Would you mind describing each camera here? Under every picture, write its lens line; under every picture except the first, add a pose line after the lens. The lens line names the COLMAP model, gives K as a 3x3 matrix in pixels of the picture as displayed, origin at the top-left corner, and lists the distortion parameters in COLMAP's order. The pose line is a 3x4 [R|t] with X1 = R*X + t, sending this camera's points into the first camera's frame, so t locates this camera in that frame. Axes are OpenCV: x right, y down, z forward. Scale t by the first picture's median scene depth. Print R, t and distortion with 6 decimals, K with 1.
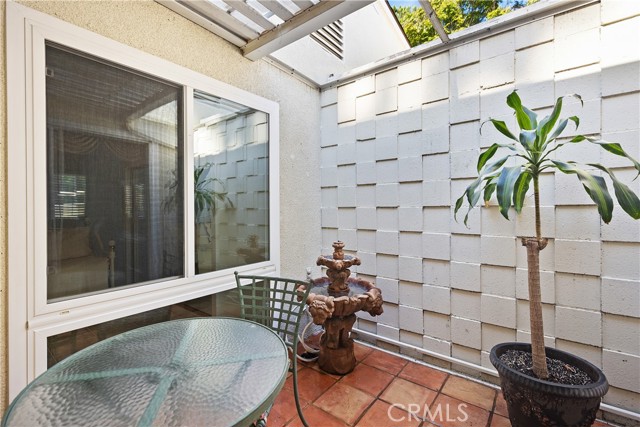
lens RADIAL K [[289.1, 0, 313.9], [0, 289.1, 212.0], [0, 0, 1]] dist [0.004557, 0.000493]
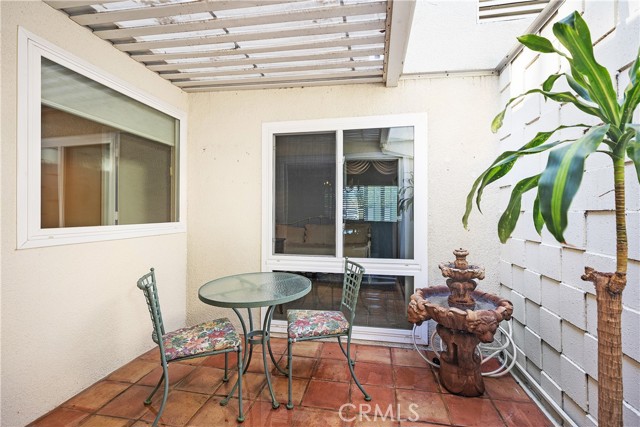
lens RADIAL K [[289.1, 0, 319.9], [0, 289.1, 212.0], [0, 0, 1]] dist [0.004557, 0.000493]
pose [[0.457700, 0.010656, -0.889043, 0.690635], [-0.013444, 0.999897, 0.005063, -0.013439], [0.889005, 0.009636, 0.457796, 0.187340]]
